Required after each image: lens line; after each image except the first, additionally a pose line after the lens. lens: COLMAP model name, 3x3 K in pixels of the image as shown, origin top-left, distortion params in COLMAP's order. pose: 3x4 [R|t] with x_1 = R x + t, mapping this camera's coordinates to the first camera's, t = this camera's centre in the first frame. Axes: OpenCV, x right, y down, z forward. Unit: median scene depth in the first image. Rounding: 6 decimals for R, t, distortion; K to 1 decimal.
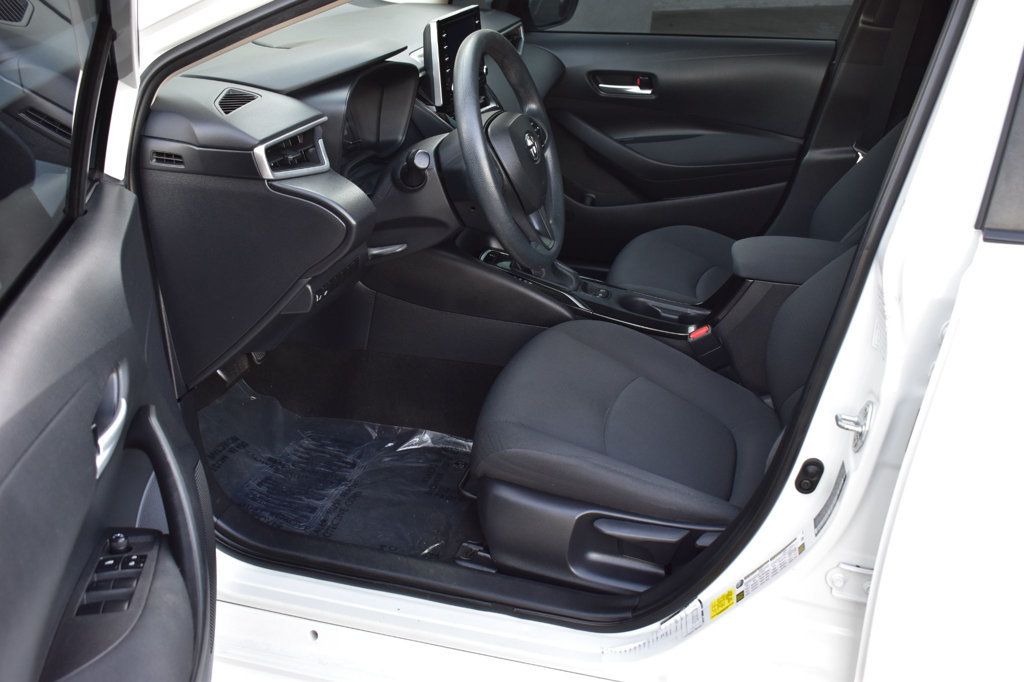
lens RADIAL K [[1115.7, 0, 510.8], [0, 1115.7, 340.7], [0, 0, 1]] dist [-0.075539, 0.000000]
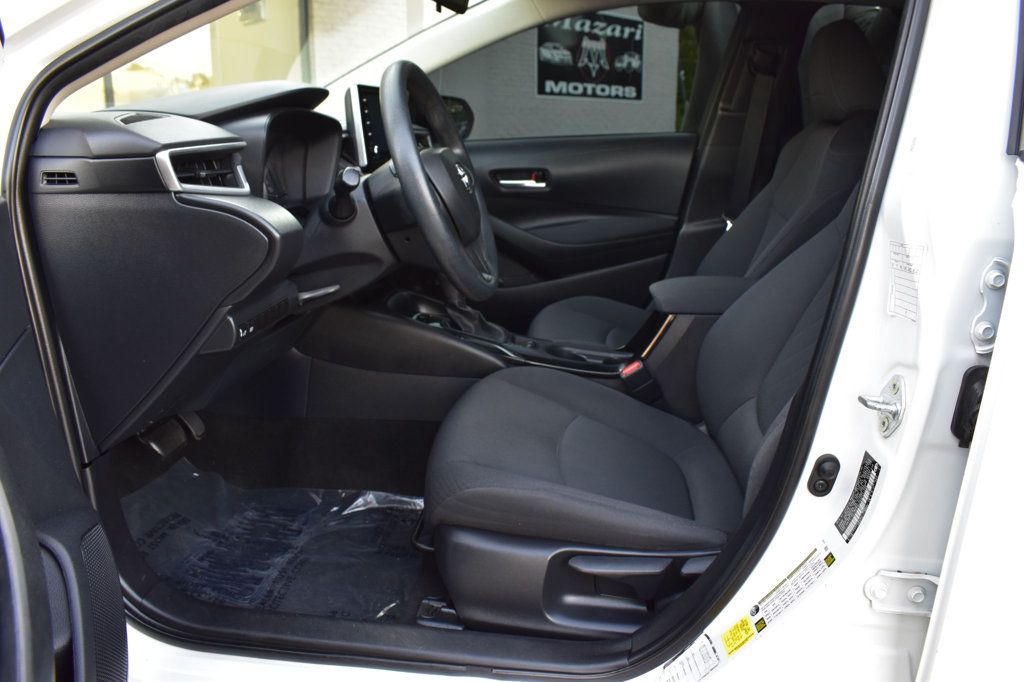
lens RADIAL K [[797.5, 0, 513.3], [0, 797.5, 339.8], [0, 0, 1]] dist [-0.101319, 0.011912]
pose [[0.989370, -0.071144, 0.126831, -0.036097], [0.087302, 0.988083, -0.126768, 0.059077], [-0.116301, 0.136493, 0.983791, 0.325951]]
